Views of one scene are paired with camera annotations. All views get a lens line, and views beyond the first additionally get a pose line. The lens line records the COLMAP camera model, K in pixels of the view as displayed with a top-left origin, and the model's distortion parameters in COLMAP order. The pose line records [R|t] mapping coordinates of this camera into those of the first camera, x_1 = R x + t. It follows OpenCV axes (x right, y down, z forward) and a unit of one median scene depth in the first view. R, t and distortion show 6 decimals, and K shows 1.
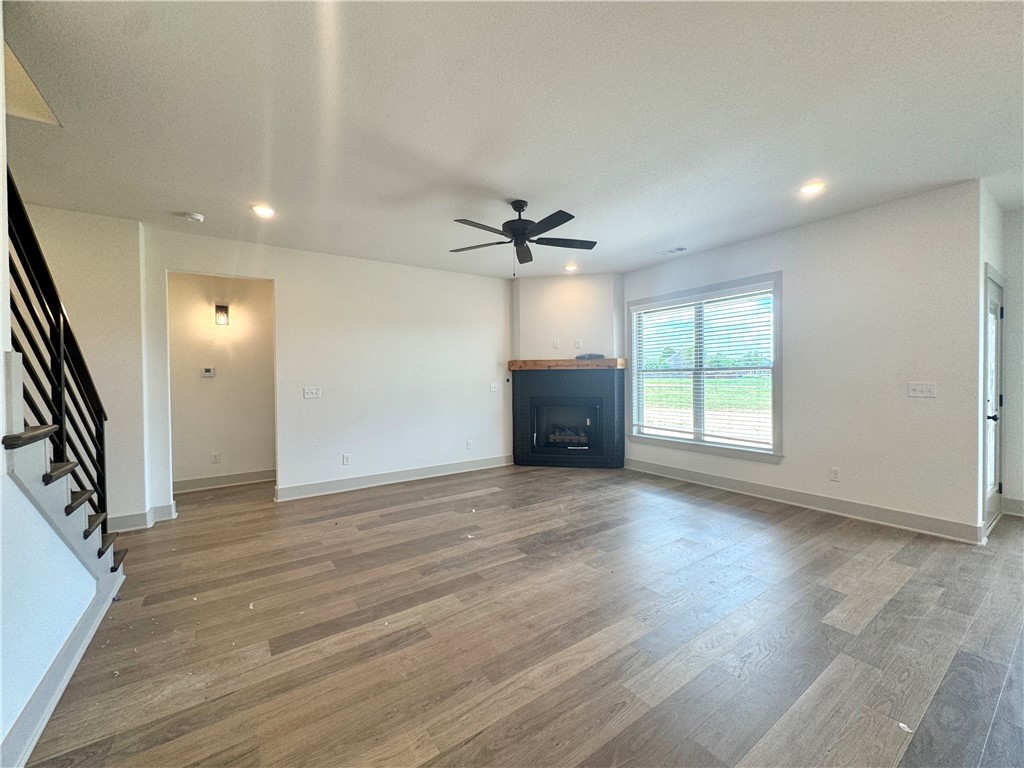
lens RADIAL K [[412.1, 0, 506.7], [0, 412.1, 383.2], [0, 0, 1]] dist [-0.002071, -0.000880]
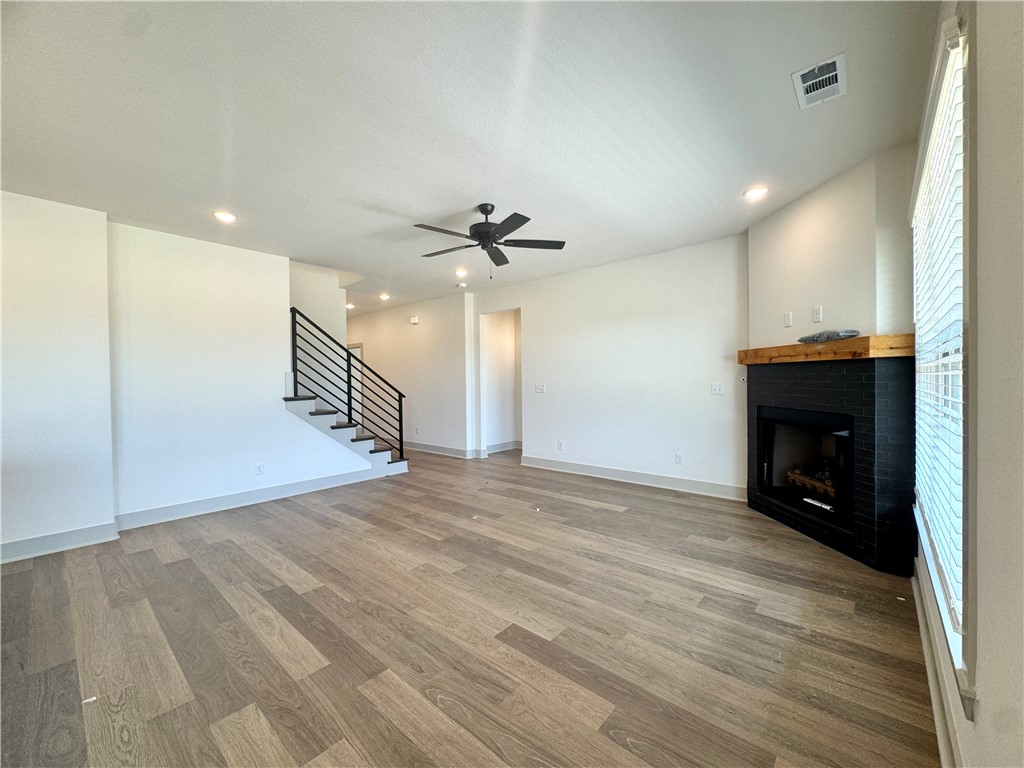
lens RADIAL K [[412.1, 0, 515.5], [0, 412.1, 379.7], [0, 0, 1]] dist [-0.002071, -0.000880]
pose [[0.251205, 0.010703, -0.967875, 0.931980], [-0.004591, 0.999941, 0.009866, -0.019116], [0.967923, 0.001965, 0.251239, 0.734462]]
